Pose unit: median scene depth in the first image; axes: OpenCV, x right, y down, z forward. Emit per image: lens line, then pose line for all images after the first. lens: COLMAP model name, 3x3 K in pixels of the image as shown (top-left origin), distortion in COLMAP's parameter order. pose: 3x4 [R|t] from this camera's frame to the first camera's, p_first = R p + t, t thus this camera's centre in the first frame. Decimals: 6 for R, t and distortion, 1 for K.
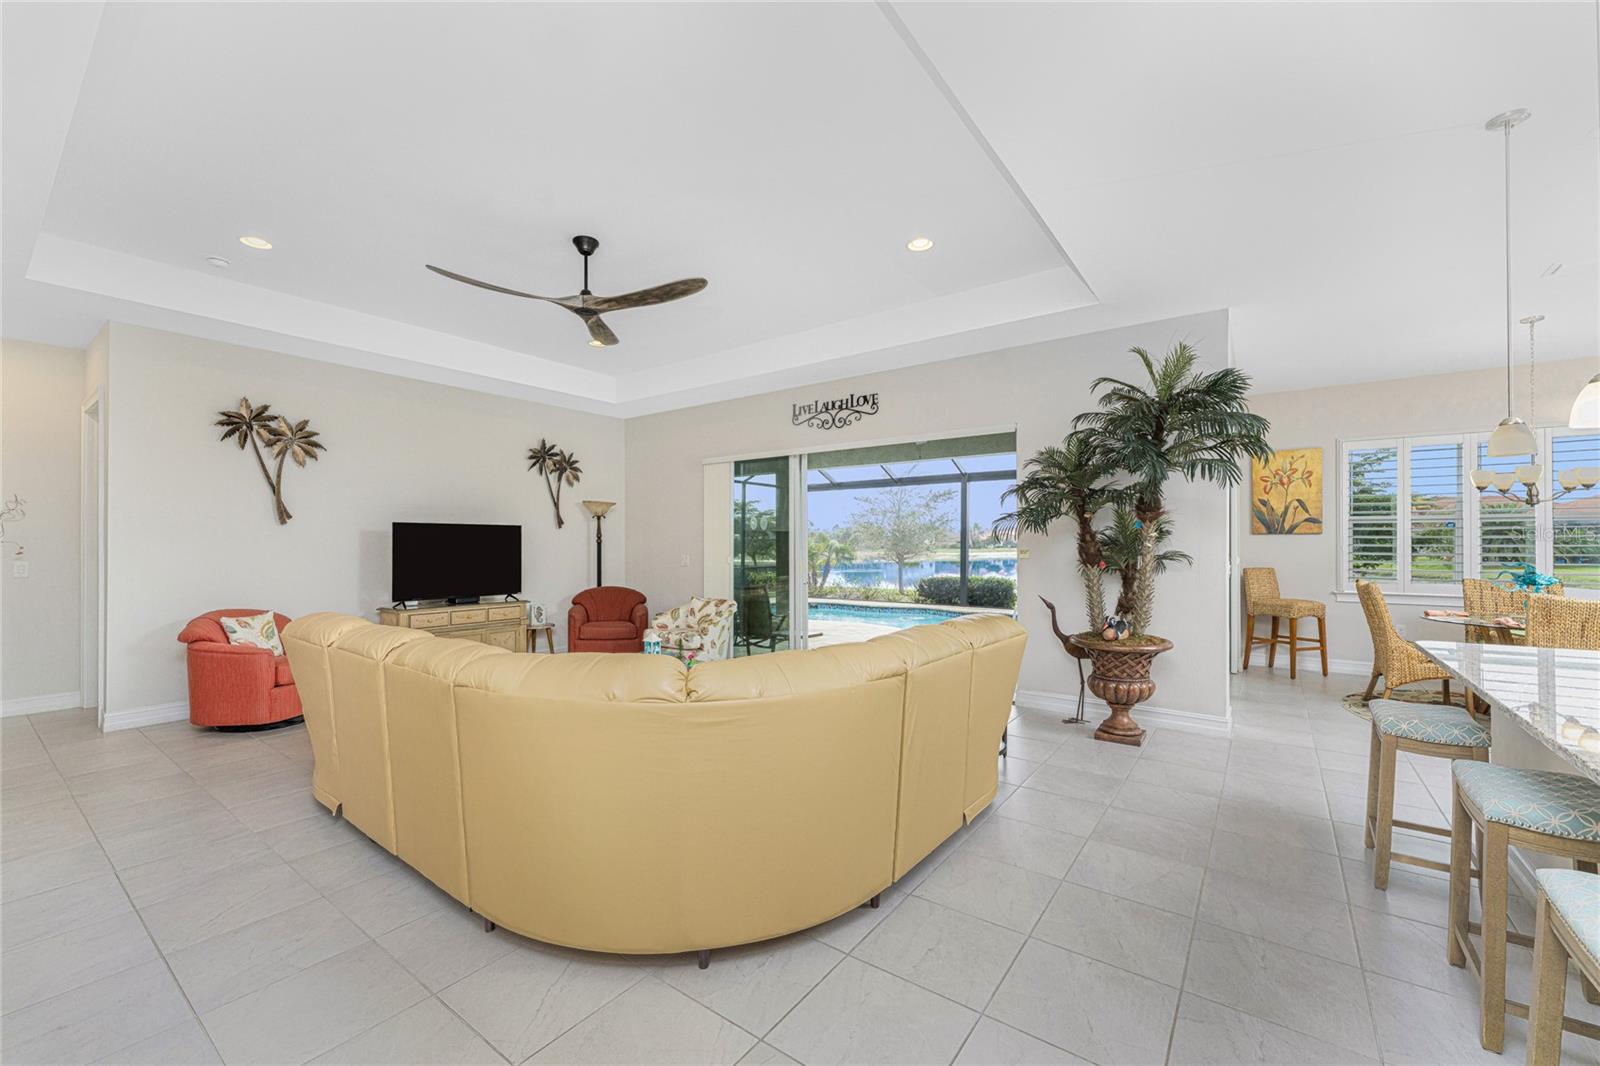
lens RADIAL K [[652.7, 0, 791.4], [0, 652.7, 532.4], [0, 0, 1]] dist [-0.003989, 0.000368]
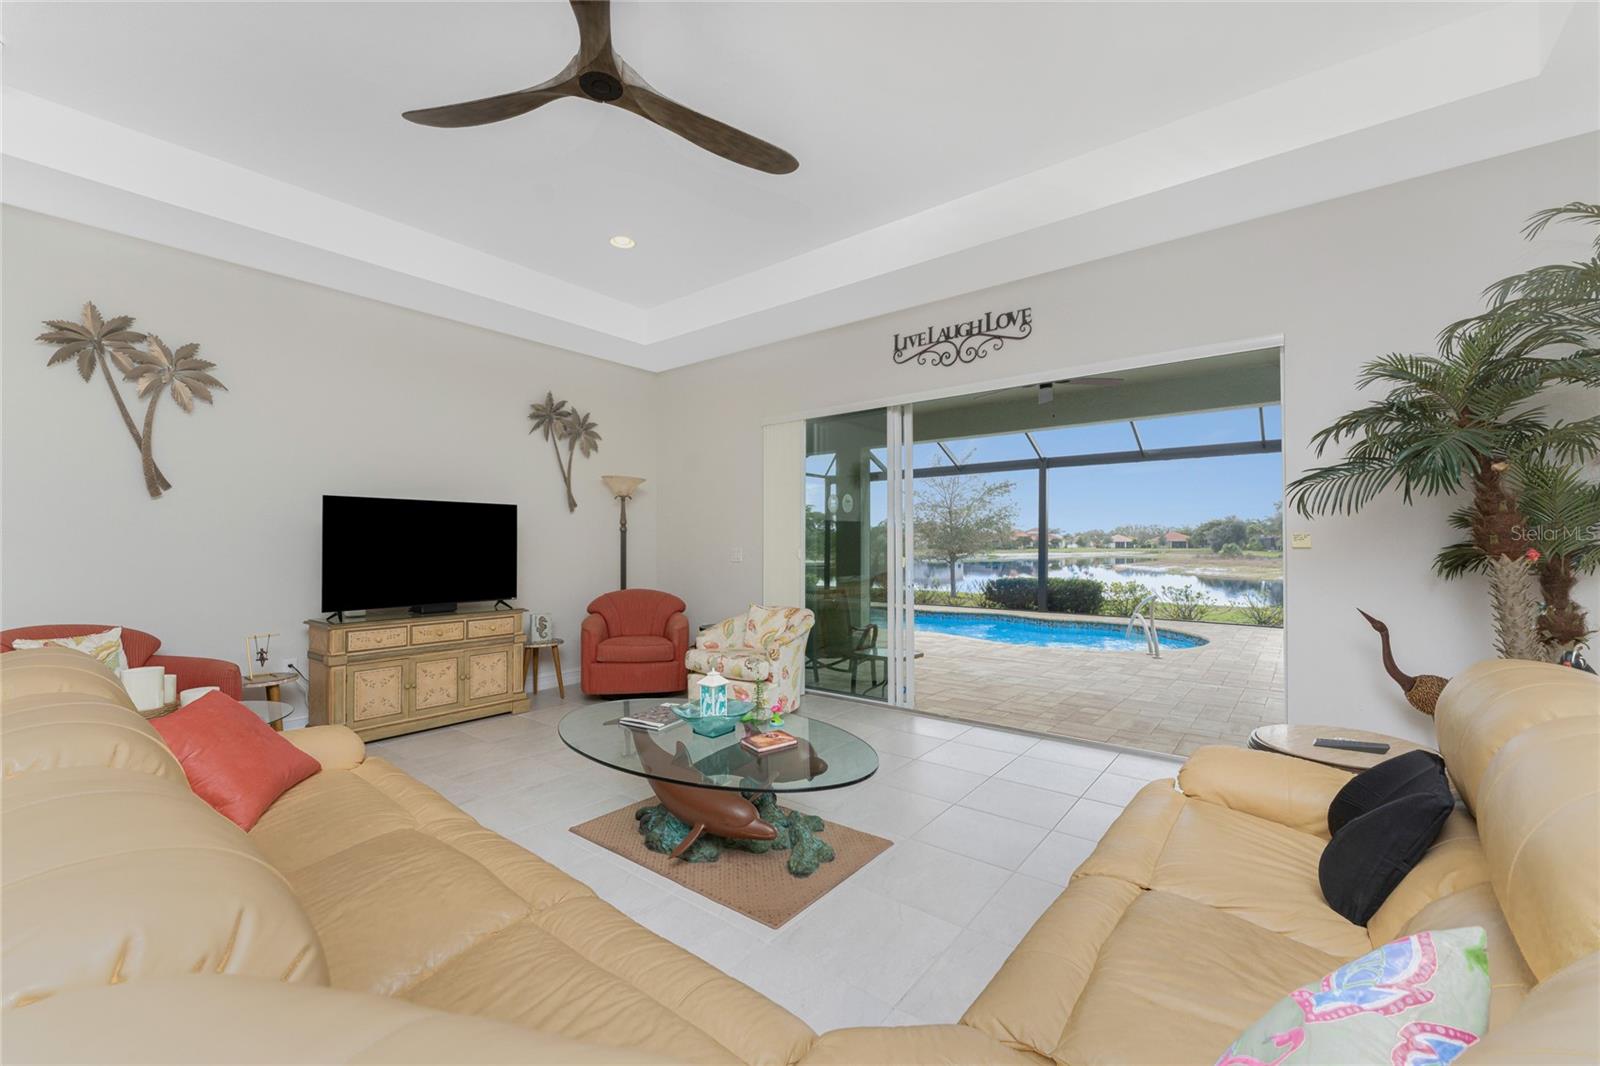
lens RADIAL K [[652.7, 0, 800.9], [0, 652.7, 533.0], [0, 0, 1]] dist [-0.003989, 0.000368]
pose [[0.999765, 0.001176, -0.021662, -0.083396], [-0.001183, 0.999999, -0.000322, 0.020290], [0.021661, 0.000347, 0.999765, 0.284228]]
